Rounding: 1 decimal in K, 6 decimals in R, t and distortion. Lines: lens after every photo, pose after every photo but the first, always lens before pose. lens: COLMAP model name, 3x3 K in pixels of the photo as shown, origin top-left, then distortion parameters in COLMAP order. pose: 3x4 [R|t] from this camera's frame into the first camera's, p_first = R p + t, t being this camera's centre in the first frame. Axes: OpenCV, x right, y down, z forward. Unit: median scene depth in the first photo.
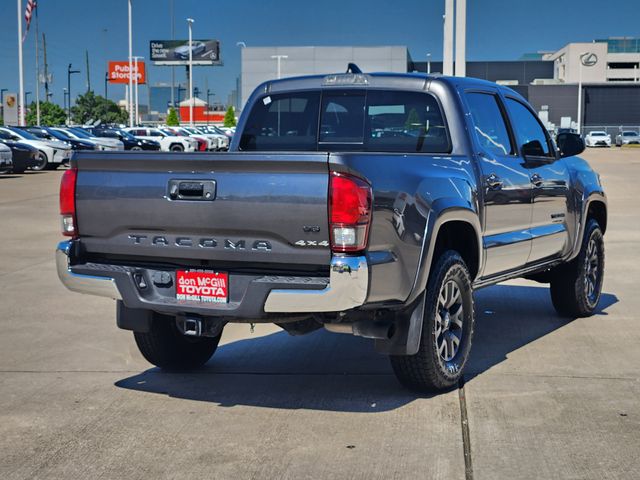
lens RADIAL K [[1285.1, 0, 320.0], [0, 1285.1, 240.0], [0, 0, 1]] dist [-0.359309, 3.655873]
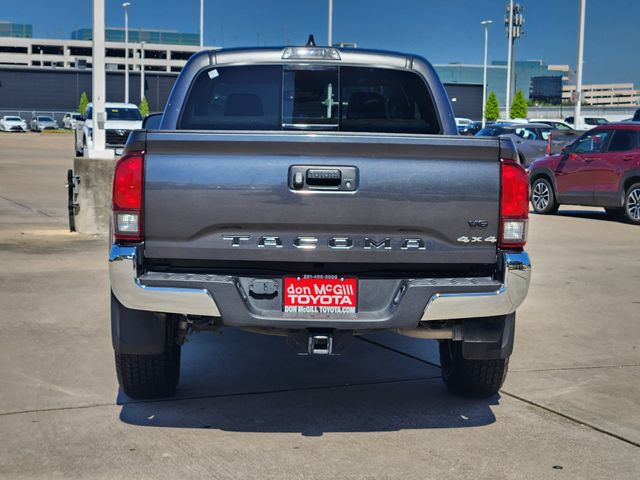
lens RADIAL K [[1285.1, 0, 320.0], [0, 1285.1, 240.0], [0, 0, 1]] dist [-0.359309, 3.655873]
pose [[0.873854, -0.028501, 0.485352, -0.493868], [0.023046, 0.999586, 0.017204, -0.013755], [-0.485641, -0.003848, 0.874150, 0.272595]]
